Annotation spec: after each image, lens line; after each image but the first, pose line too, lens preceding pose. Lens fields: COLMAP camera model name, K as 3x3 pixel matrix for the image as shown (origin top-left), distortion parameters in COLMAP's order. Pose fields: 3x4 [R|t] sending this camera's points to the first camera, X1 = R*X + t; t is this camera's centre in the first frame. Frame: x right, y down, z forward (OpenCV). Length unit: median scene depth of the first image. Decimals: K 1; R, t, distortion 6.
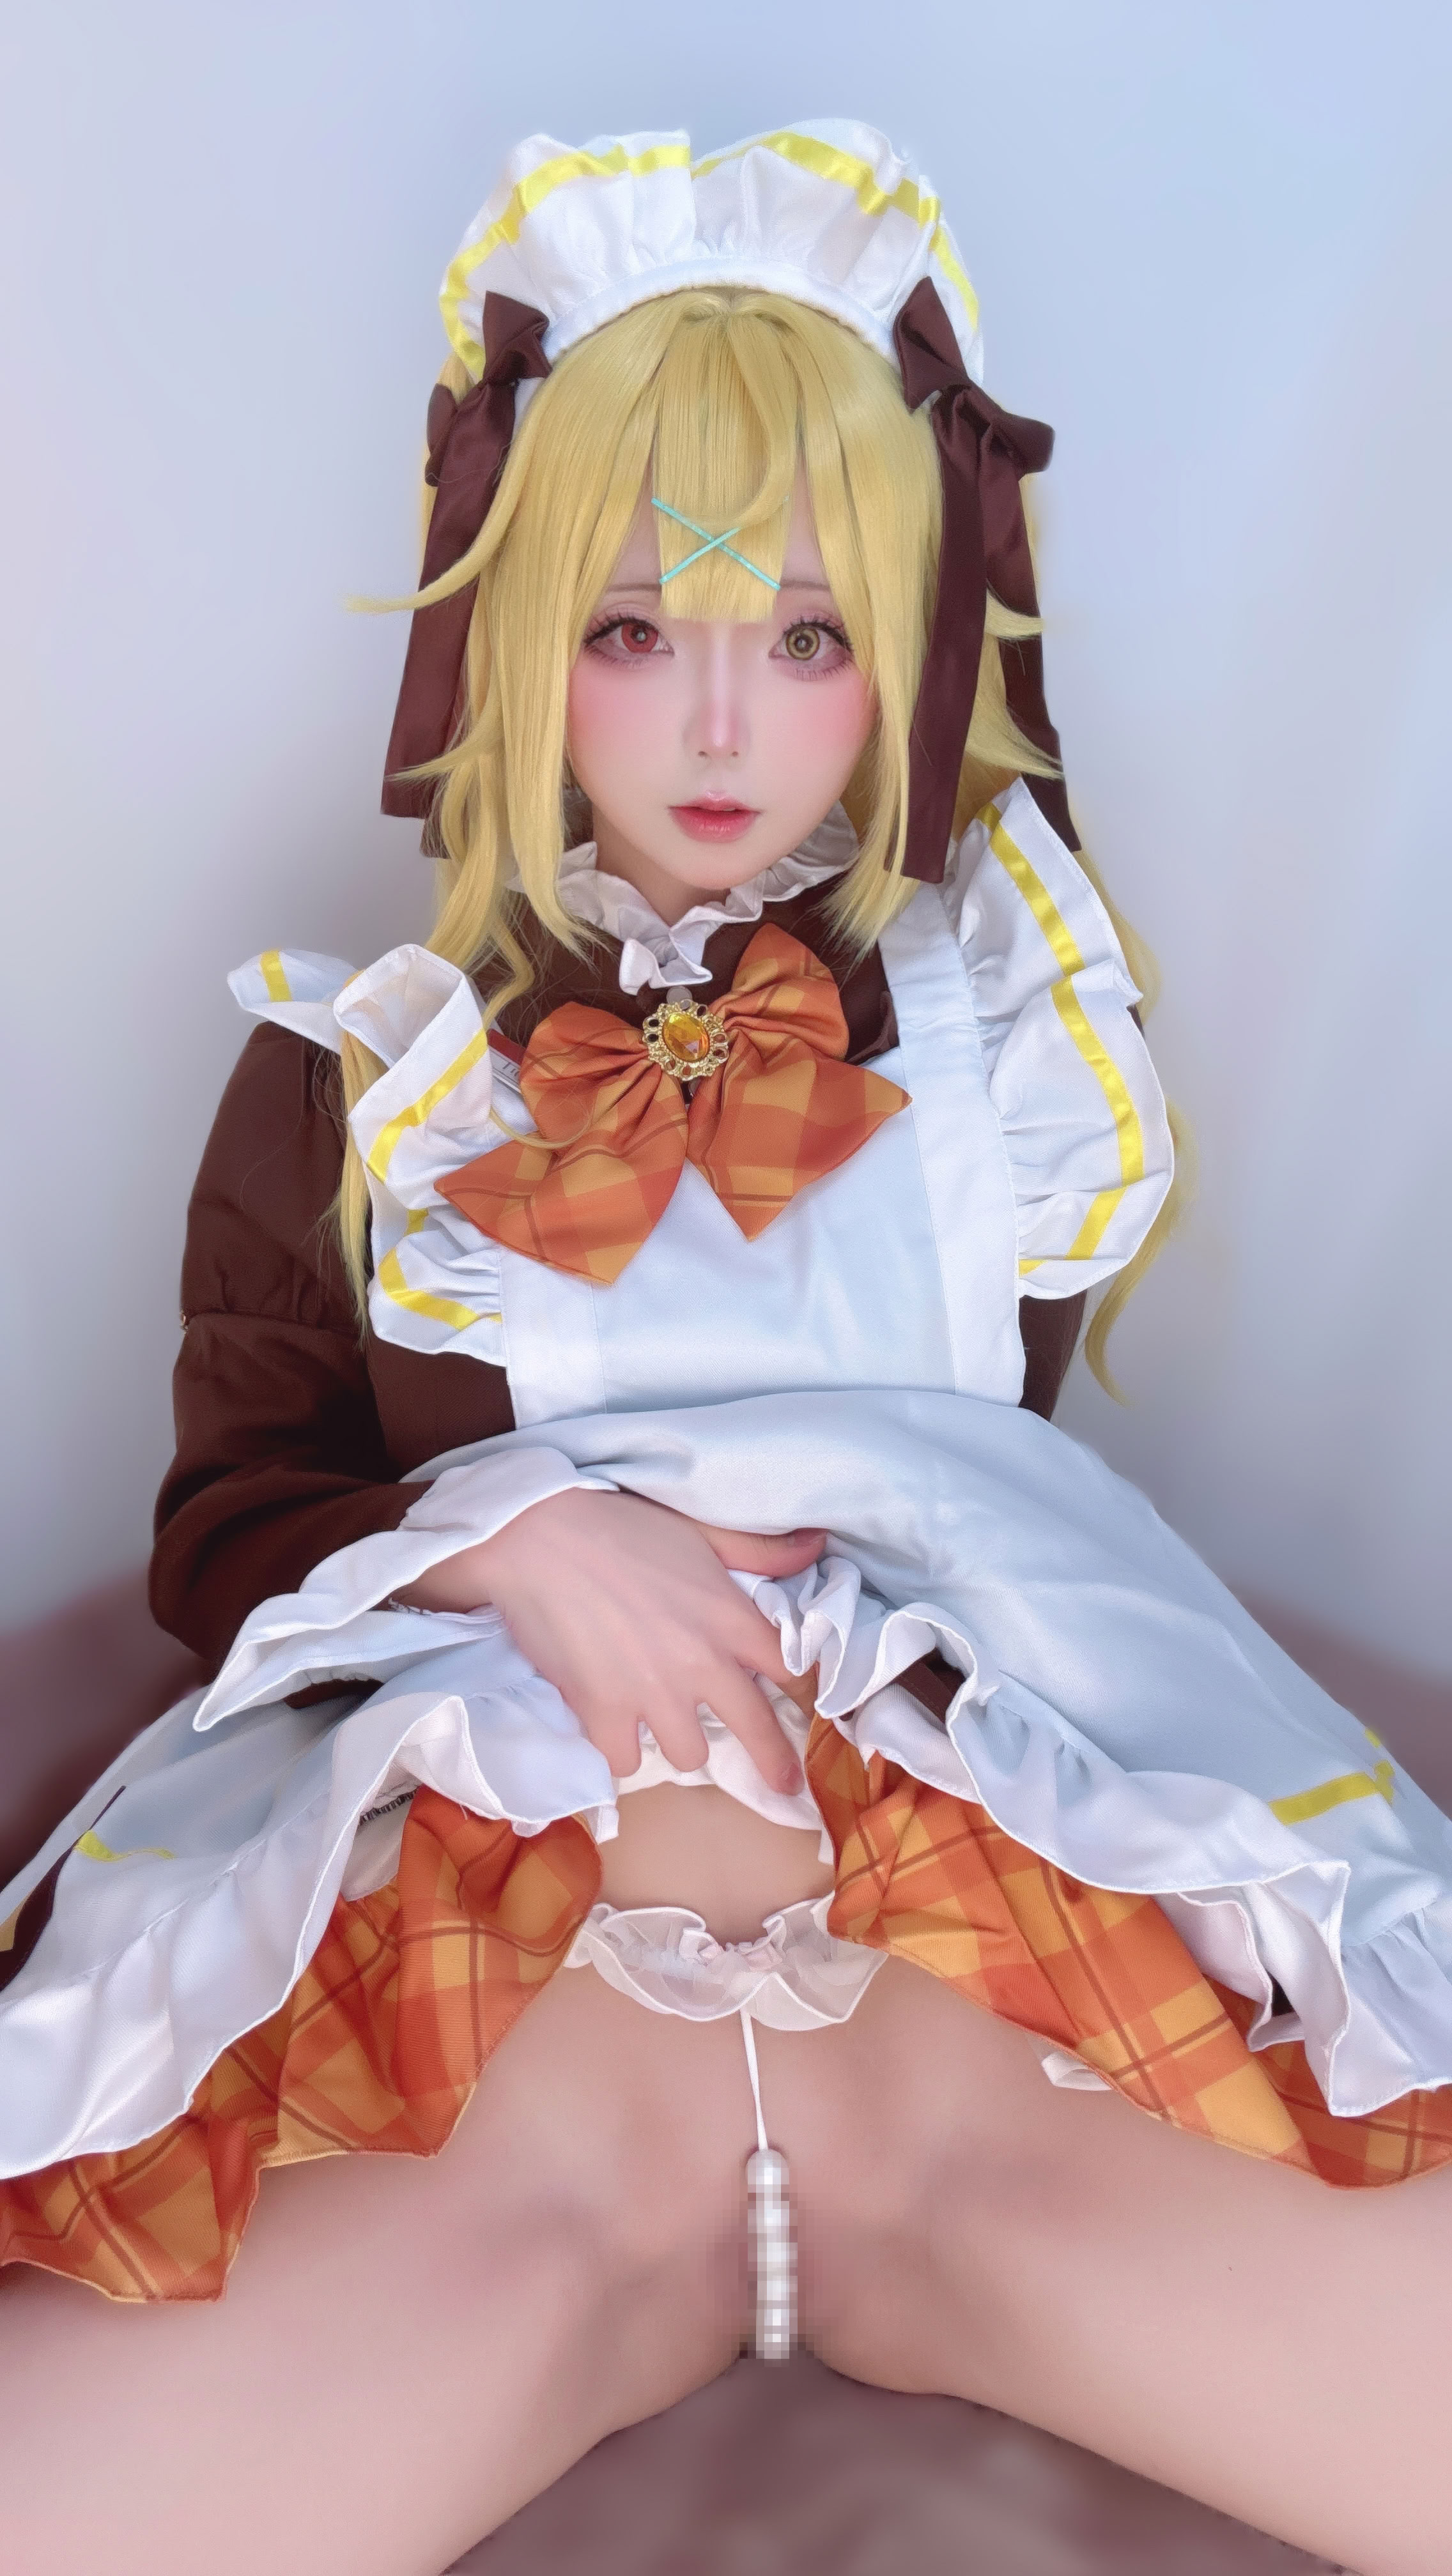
lens RADIAL K [[1666.7, 0, 733.6], [0, 1666.7, 1313.2], [0, 0, 1]] dist [-0.006933, -0.009881]
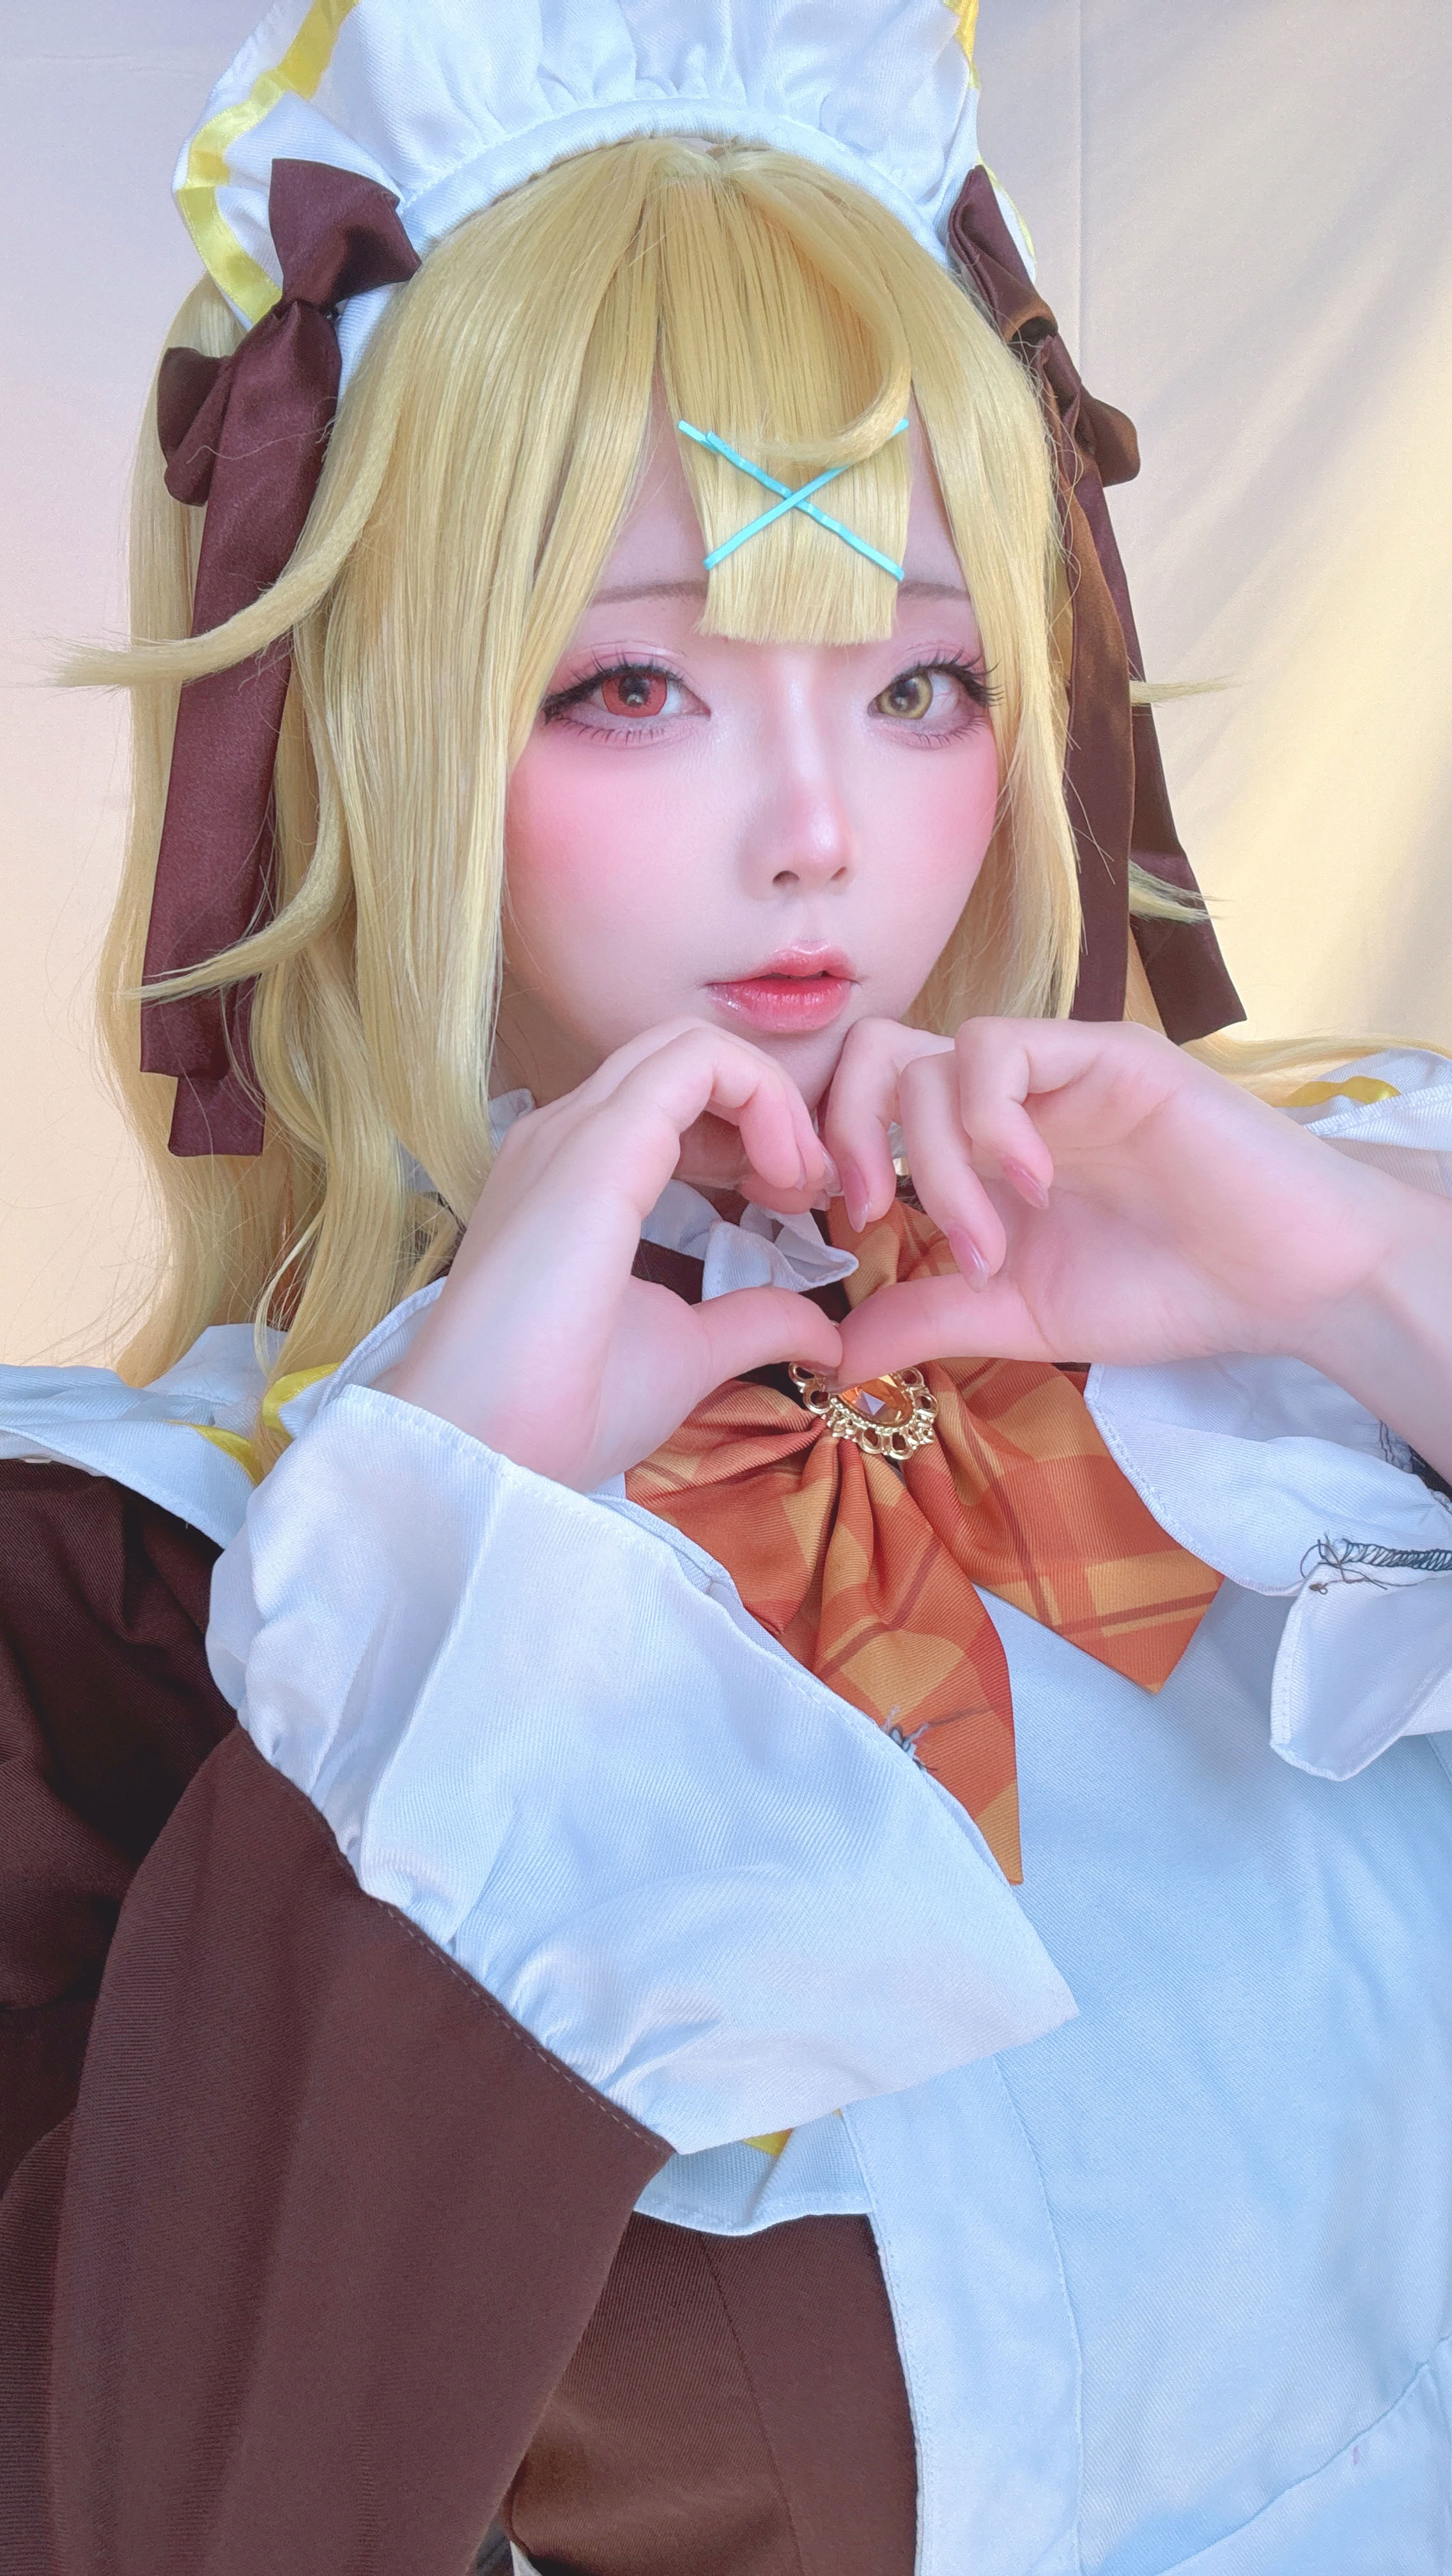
lens RADIAL K [[1666.7, 0, 716.2], [0, 1666.7, 1293.5], [0, 0, 1]] dist [-0.006933, -0.009881]
pose [[0.953155, -0.132394, 0.271970, -0.211897], [0.185961, 0.965617, -0.181667, -0.105486], [-0.238567, 0.223732, 0.945002, 0.513850]]
